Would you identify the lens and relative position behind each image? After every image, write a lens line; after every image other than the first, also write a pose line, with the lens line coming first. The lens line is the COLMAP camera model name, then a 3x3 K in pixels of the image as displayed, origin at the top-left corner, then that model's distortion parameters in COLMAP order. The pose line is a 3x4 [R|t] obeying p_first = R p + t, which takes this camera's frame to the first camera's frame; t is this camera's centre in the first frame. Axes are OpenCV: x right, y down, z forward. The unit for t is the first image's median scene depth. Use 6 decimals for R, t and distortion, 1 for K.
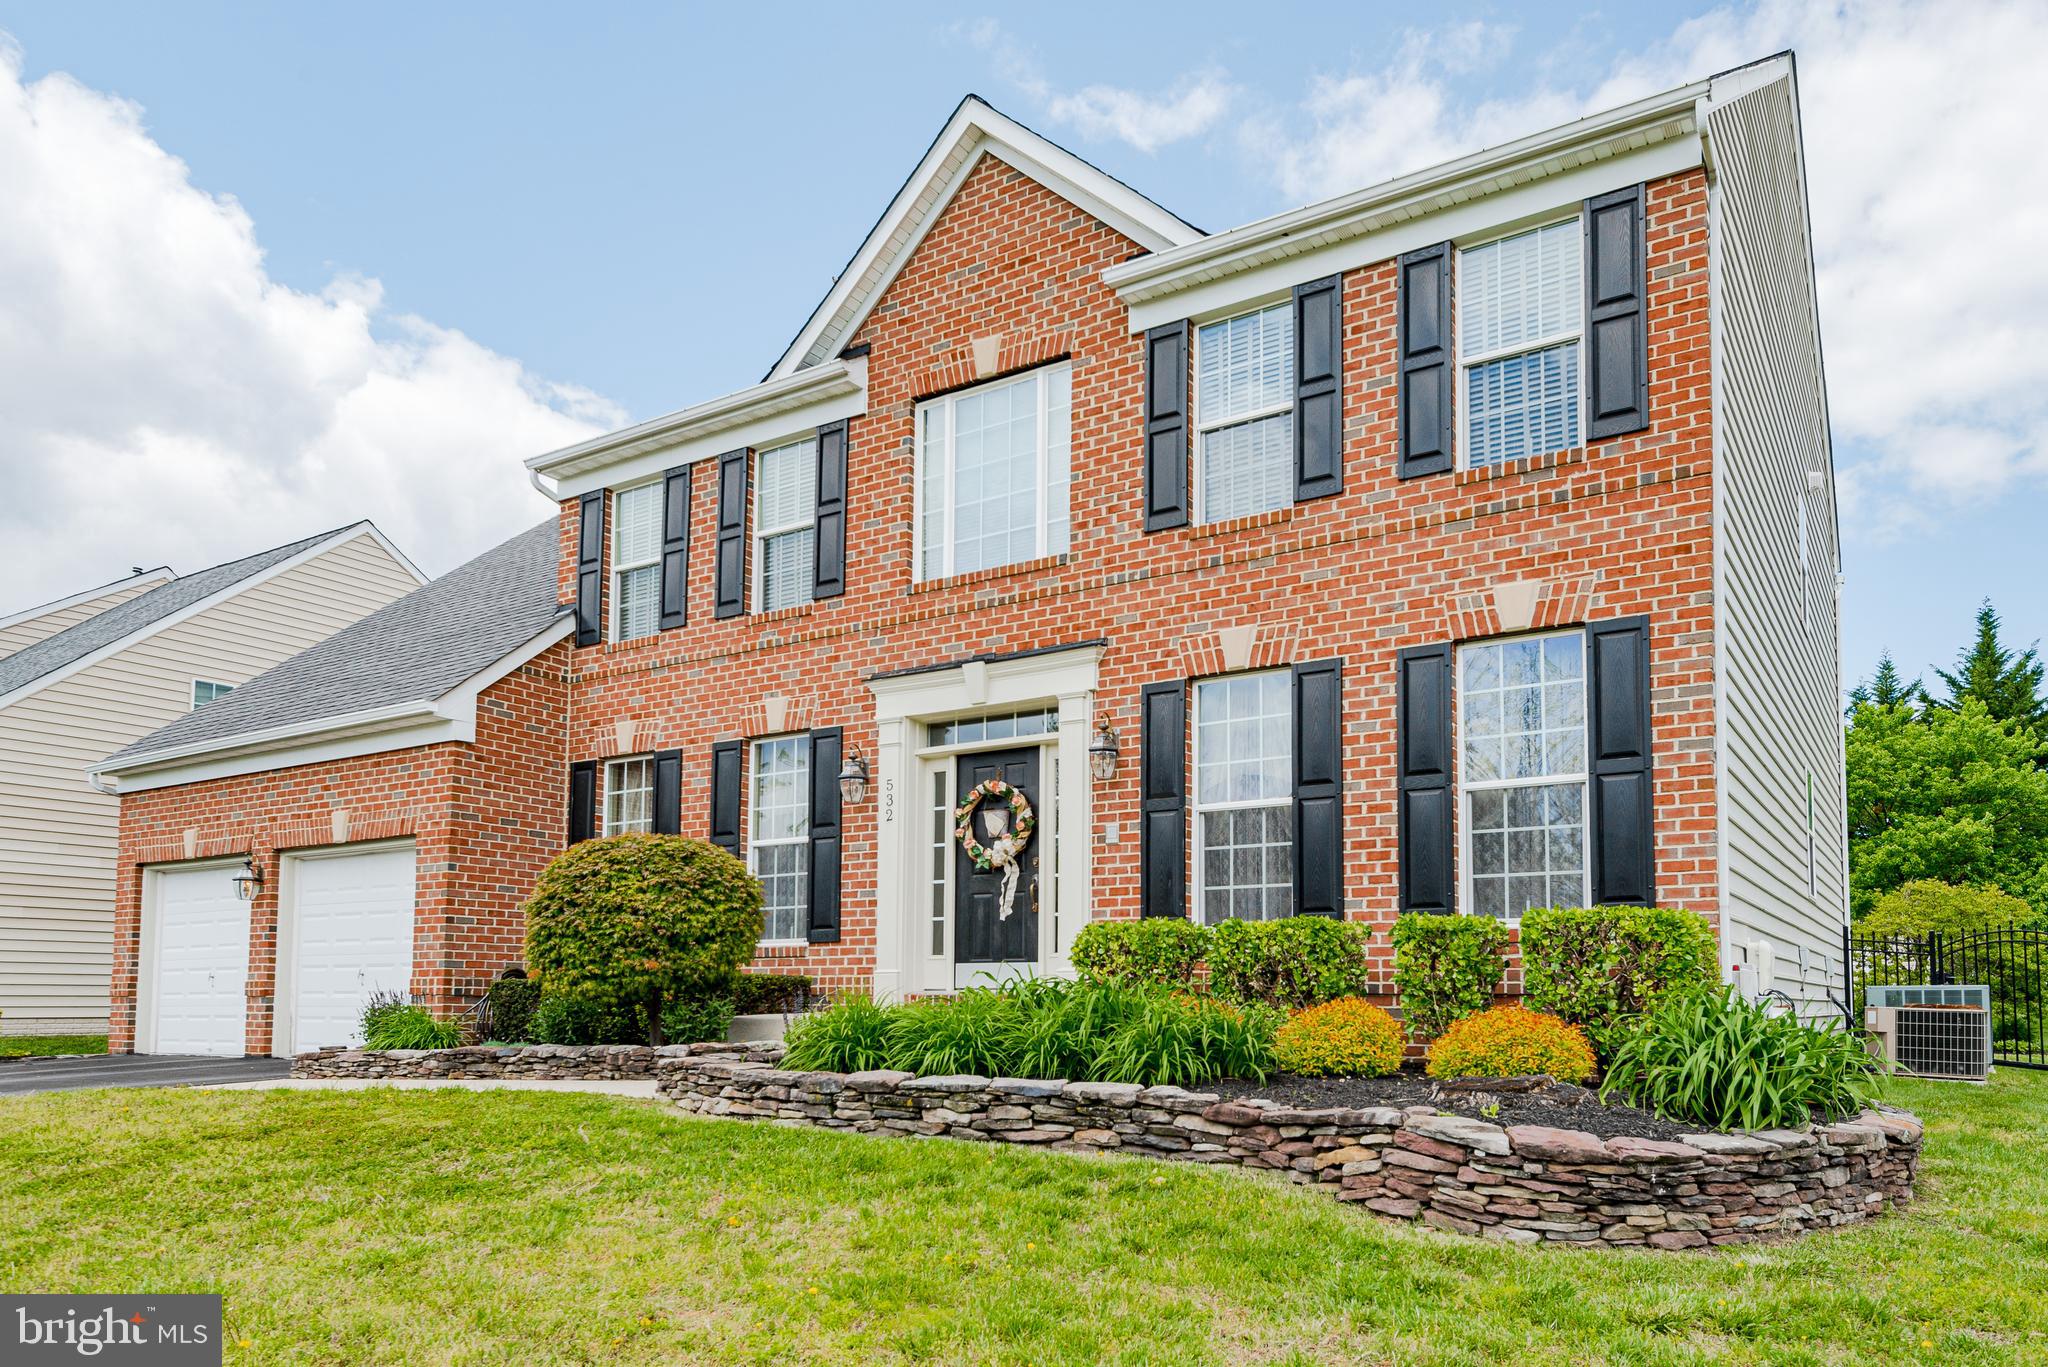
lens RADIAL K [[1238.1, 0, 1024.0], [0, 1238.1, 683.5], [0, 0, 1]] dist [0.032764, 0.000466]
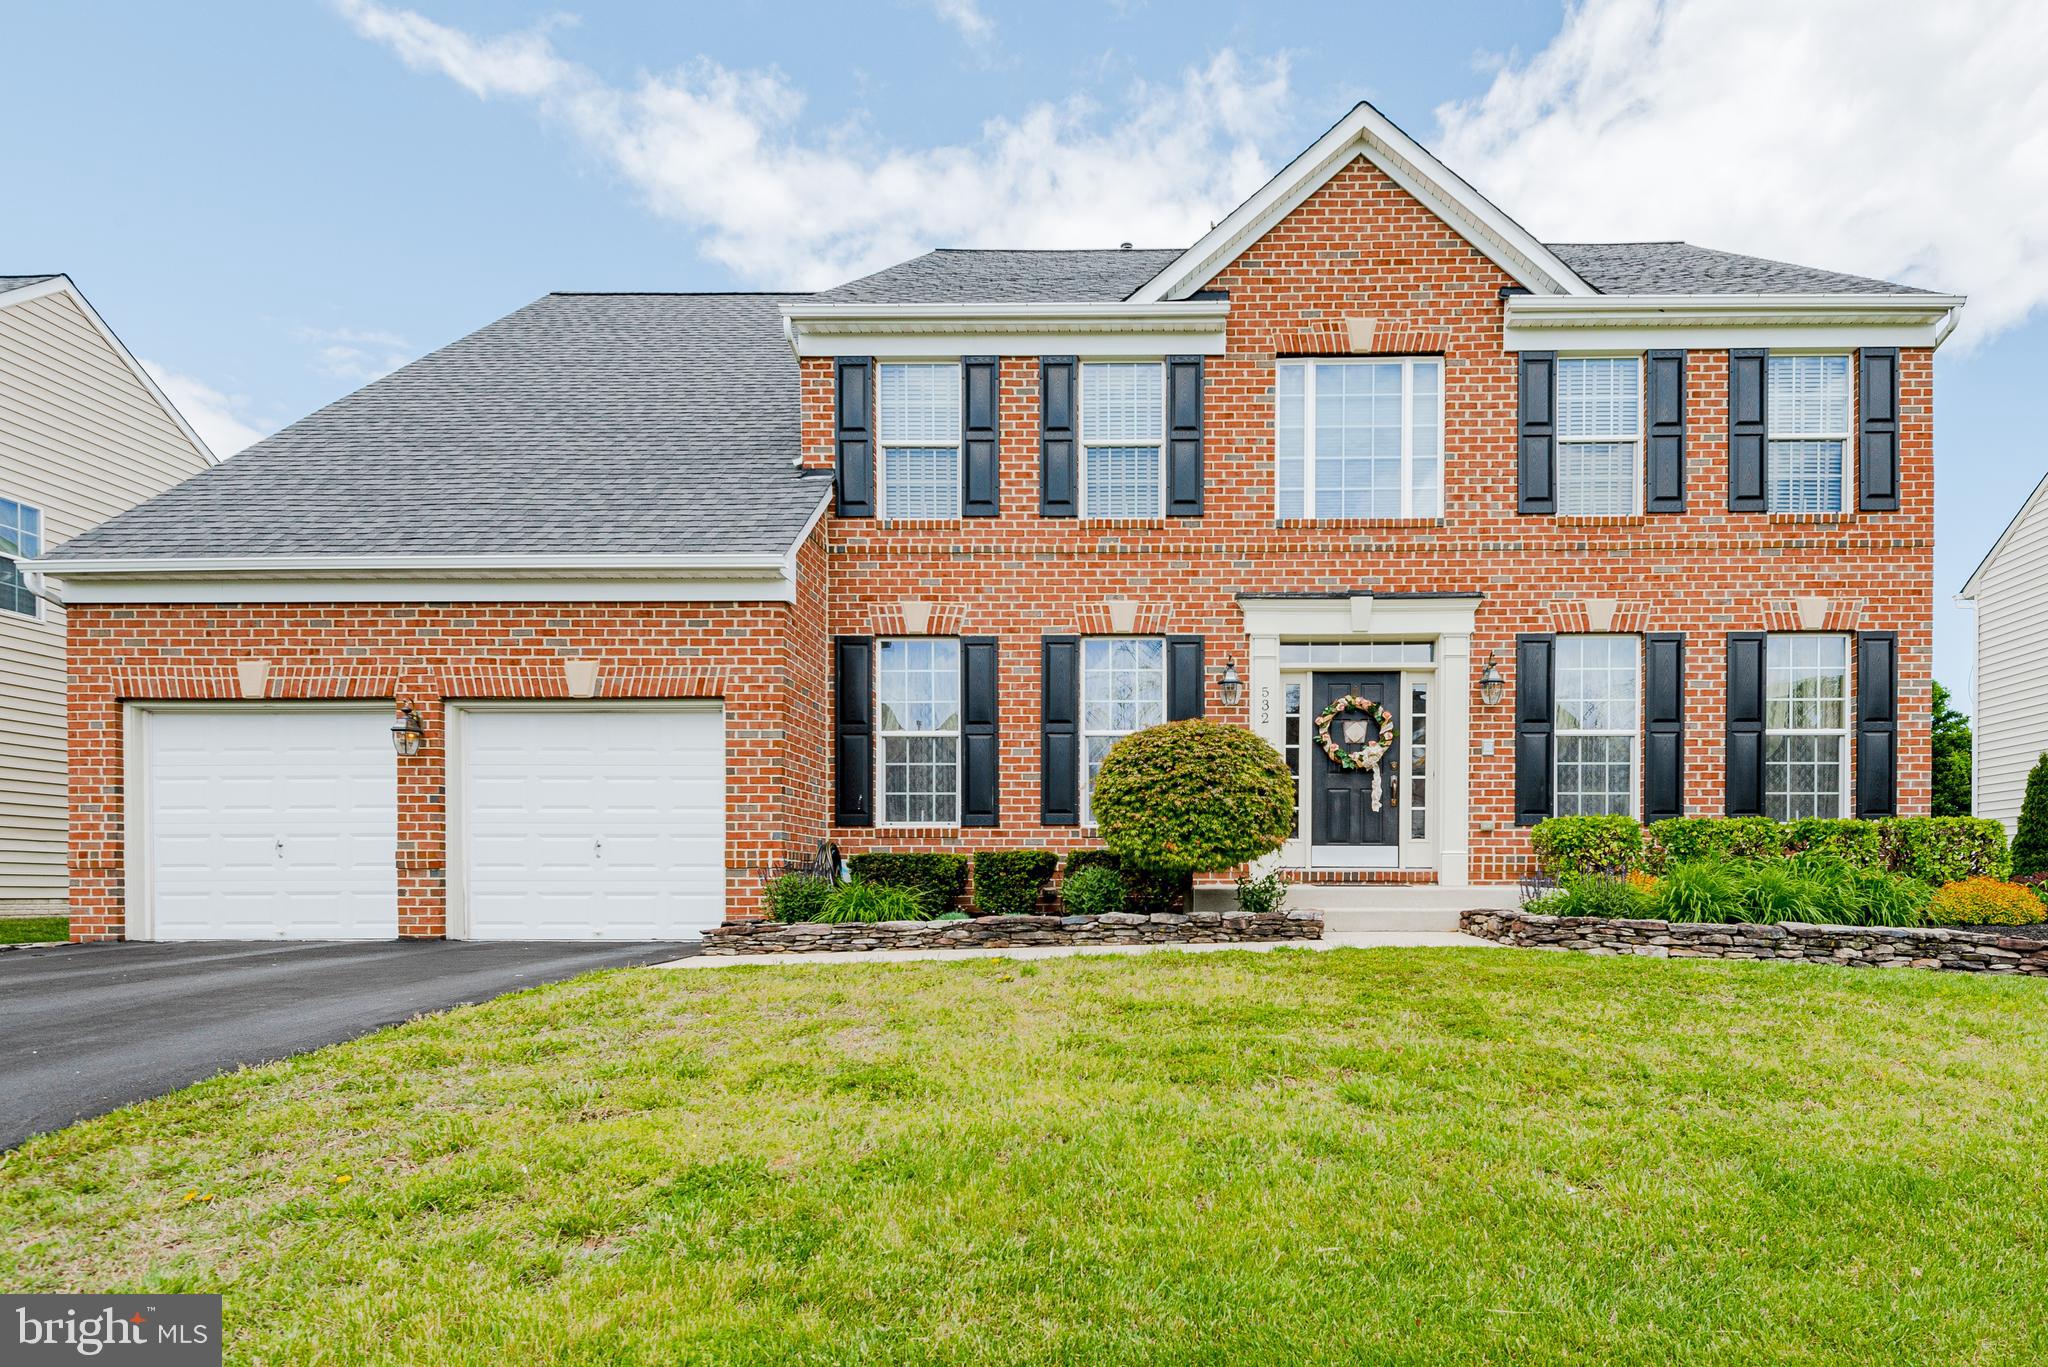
lens RADIAL K [[1110.3, 0, 1024.0], [0, 1110.3, 683.5], [0, 0, 1]] dist [0.041737, -0.028084]
pose [[0.871401, 0.088569, 0.482509, -0.895124], [-0.119708, 0.992225, 0.034058, 0.073566], [-0.475741, -0.087438, 0.875228, 0.228287]]
